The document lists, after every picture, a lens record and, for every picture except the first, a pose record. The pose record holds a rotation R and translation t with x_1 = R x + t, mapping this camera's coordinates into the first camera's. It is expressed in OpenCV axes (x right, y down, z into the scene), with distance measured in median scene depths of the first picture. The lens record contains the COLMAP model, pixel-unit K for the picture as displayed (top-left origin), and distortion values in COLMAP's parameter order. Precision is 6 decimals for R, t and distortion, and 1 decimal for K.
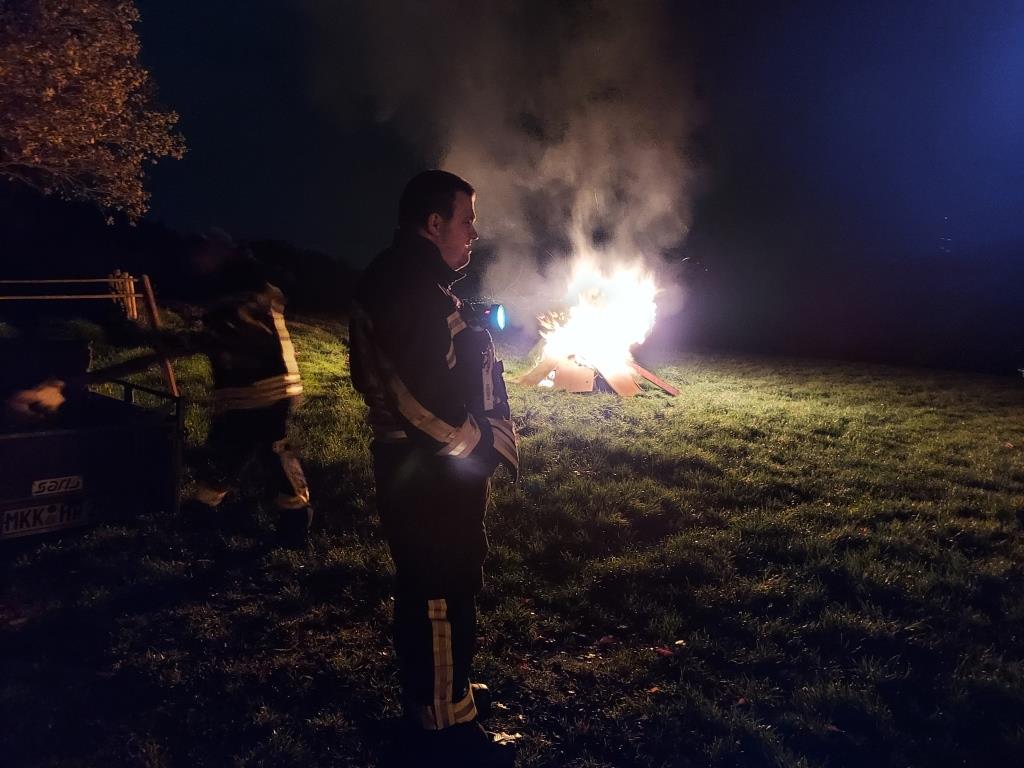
lens RADIAL K [[743.5, 0, 497.5], [0, 743.5, 386.5], [0, 0, 1]] dist [0.051061, -0.029575]
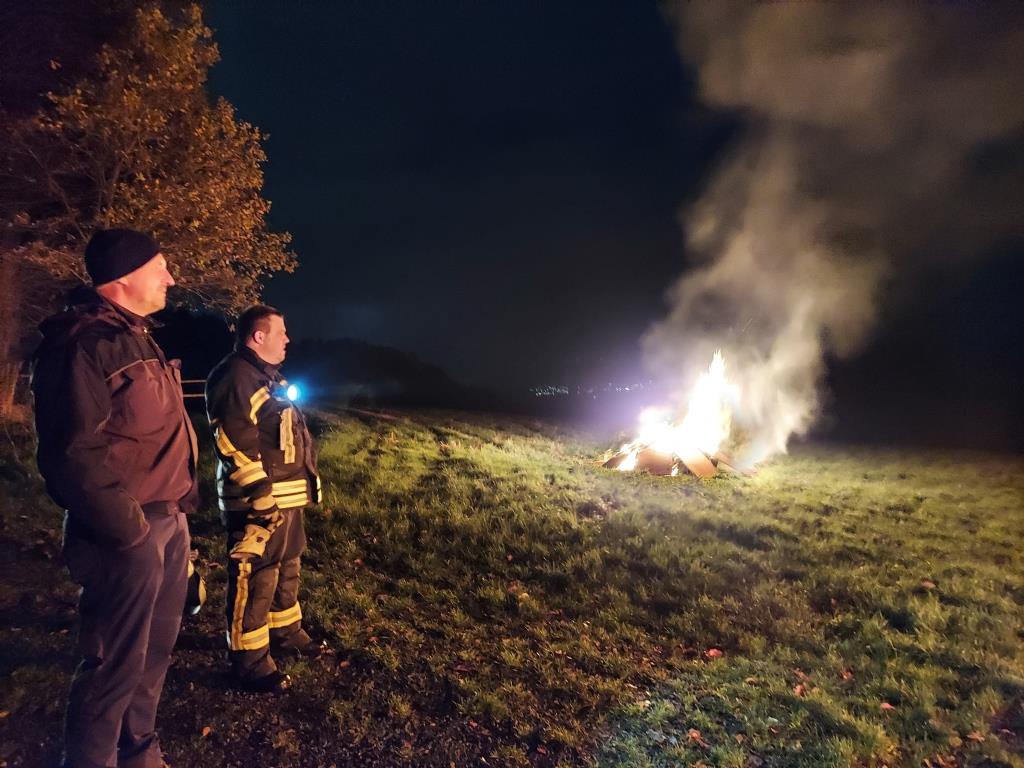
lens RADIAL K [[743.5, 0, 497.5], [0, 743.5, 386.5], [0, 0, 1]] dist [0.051061, -0.029575]
pose [[0.995951, -0.018189, -0.088037, -0.032649], [0.007420, 0.992608, -0.121139, 0.014484], [0.089590, 0.119995, 0.988724, -0.130889]]
